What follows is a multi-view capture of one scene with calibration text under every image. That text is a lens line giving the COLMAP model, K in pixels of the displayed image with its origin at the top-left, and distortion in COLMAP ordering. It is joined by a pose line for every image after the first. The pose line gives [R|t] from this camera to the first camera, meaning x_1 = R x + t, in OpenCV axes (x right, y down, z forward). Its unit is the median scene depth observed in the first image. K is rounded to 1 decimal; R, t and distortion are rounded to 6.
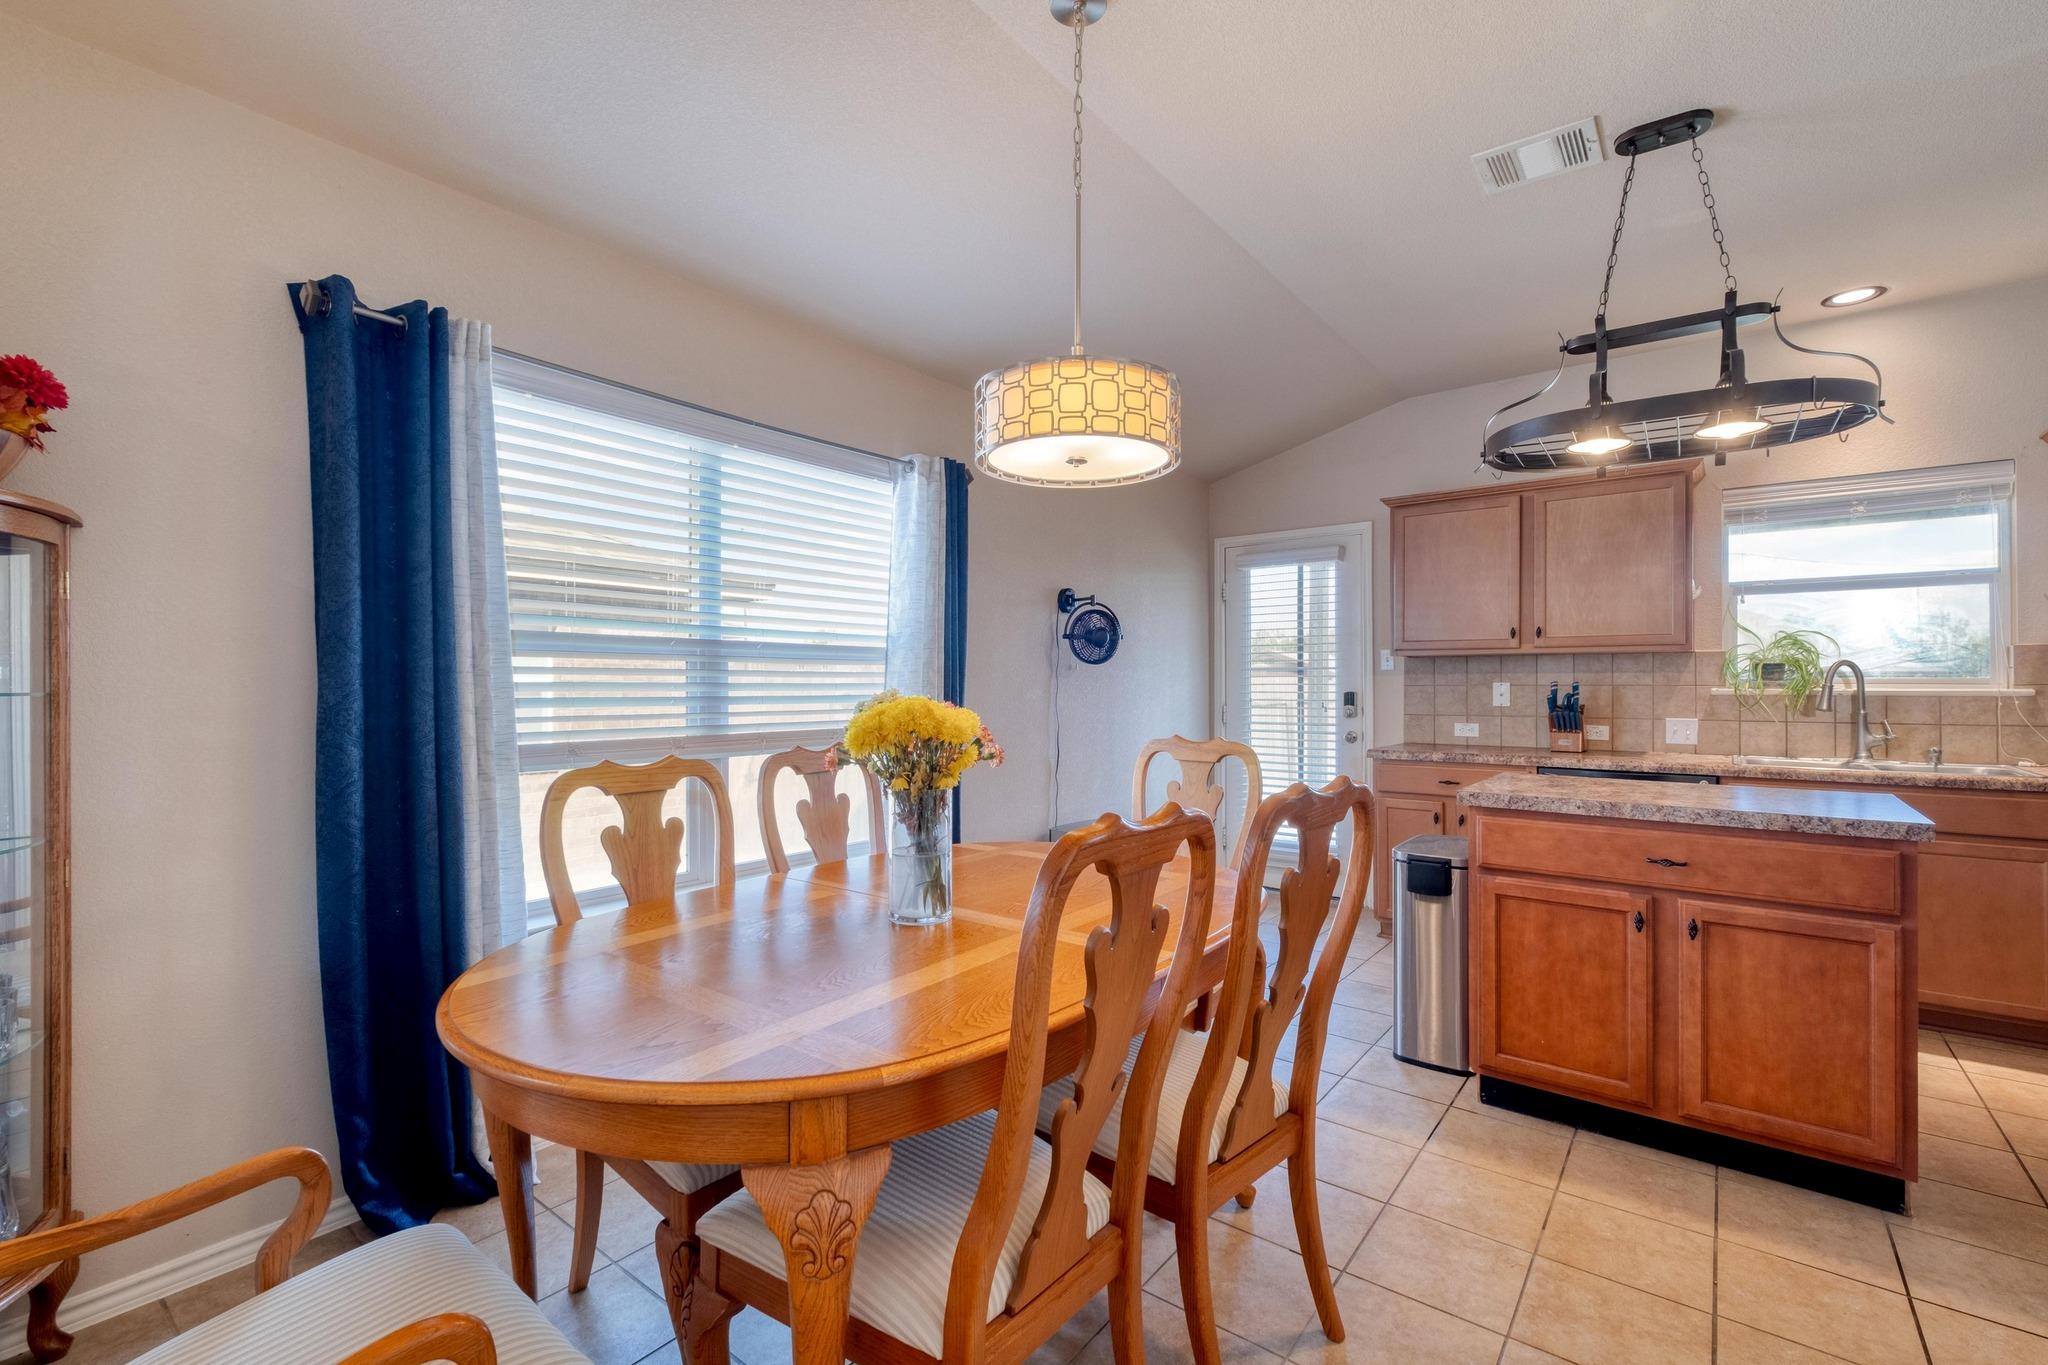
lens RADIAL K [[882.5, 0, 1024.0], [0, 882.5, 682.5], [0, 0, 1]] dist [0.001392, -0.003291]
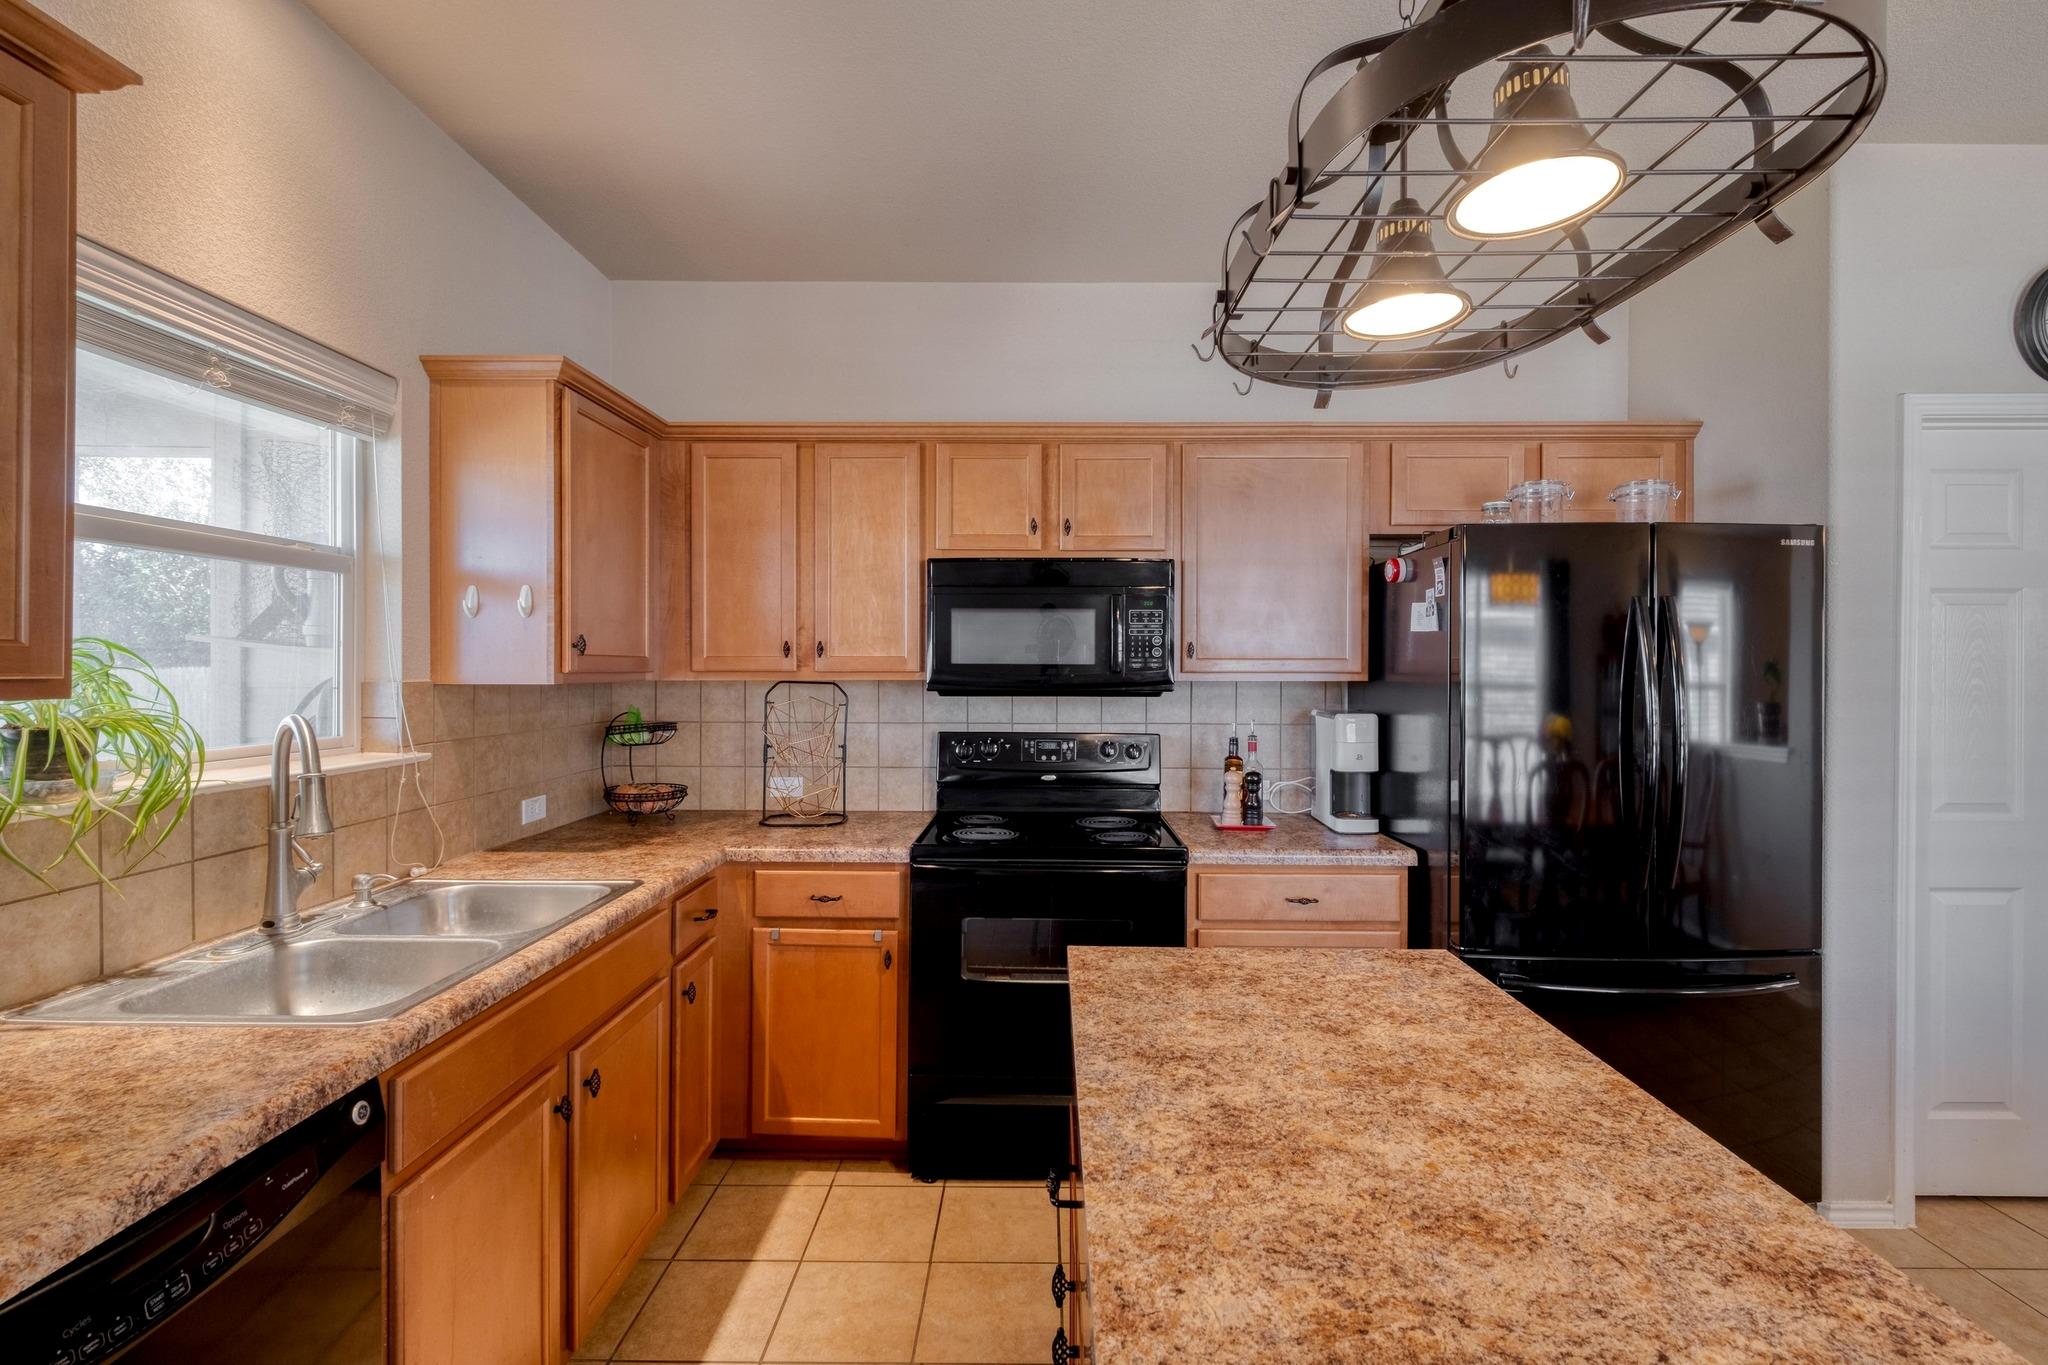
lens RADIAL K [[885.1, 0, 1031.8], [0, 885.1, 667.3], [0, 0, 1]] dist [0.000851, -0.000252]
pose [[-0.611136, -0.000931, 0.791525, 0.339108], [-0.006027, 0.999976, -0.003478, -0.049727], [-0.791503, -0.006896, -0.611127, 0.957077]]
